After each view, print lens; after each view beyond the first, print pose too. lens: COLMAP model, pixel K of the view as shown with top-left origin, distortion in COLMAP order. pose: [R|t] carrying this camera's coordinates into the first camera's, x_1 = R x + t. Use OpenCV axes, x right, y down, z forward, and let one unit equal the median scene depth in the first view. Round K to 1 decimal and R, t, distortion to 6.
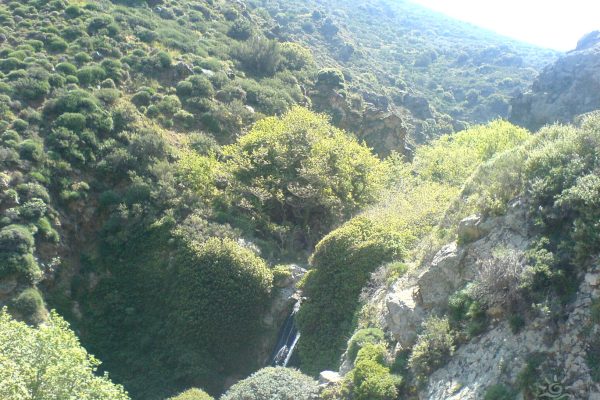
lens RADIAL K [[676.0, 0, 323.3], [0, 676.0, 189.5], [0, 0, 1]] dist [-0.027213, 0.025020]
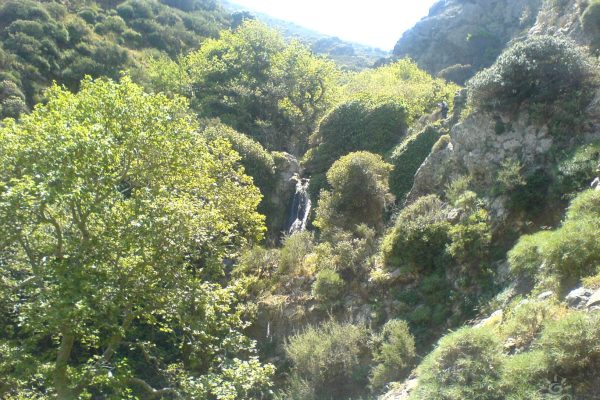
lens RADIAL K [[676.0, 0, 323.3], [0, 676.0, 189.5], [0, 0, 1]] dist [-0.027213, 0.025020]
pose [[0.957166, -0.073563, 0.280038, -0.252081], [0.082124, 0.996442, -0.018947, 0.171341], [-0.277648, 0.041133, 0.959802, -0.012154]]
